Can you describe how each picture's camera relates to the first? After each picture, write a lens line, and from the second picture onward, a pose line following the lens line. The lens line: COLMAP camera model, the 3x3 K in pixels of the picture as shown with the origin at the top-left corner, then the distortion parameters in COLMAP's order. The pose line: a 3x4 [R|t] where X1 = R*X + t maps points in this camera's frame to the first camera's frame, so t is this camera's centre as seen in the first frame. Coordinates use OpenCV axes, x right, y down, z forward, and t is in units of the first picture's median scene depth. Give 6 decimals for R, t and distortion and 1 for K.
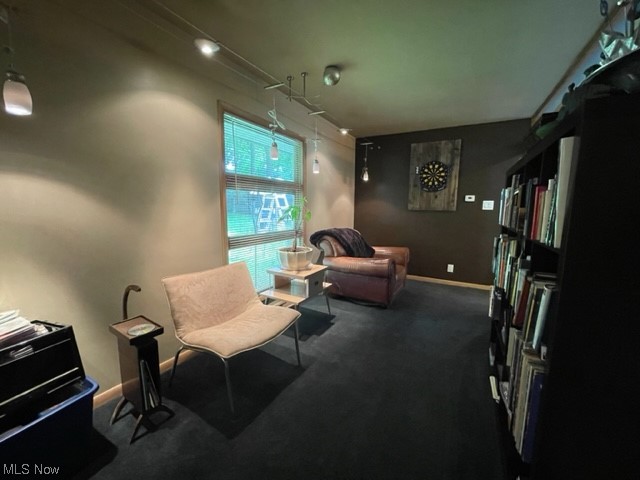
lens RADIAL K [[261.7, 0, 320.0], [0, 261.7, 240.0], [0, 0, 1]] dist [-0.001772, -0.000078]
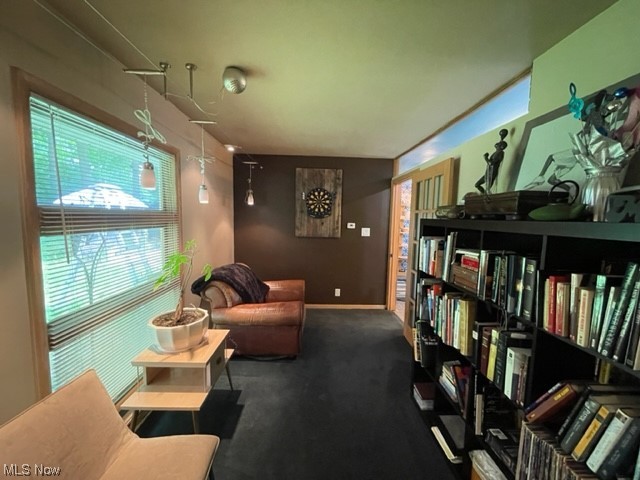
lens RADIAL K [[261.7, 0, 320.0], [0, 261.7, 240.0], [0, 0, 1]] dist [-0.001772, -0.000078]
pose [[0.853043, -0.040387, 0.520275, -0.101925], [0.055776, 0.998346, -0.013953, -0.103178], [-0.518851, 0.040922, 0.853885, 0.176348]]
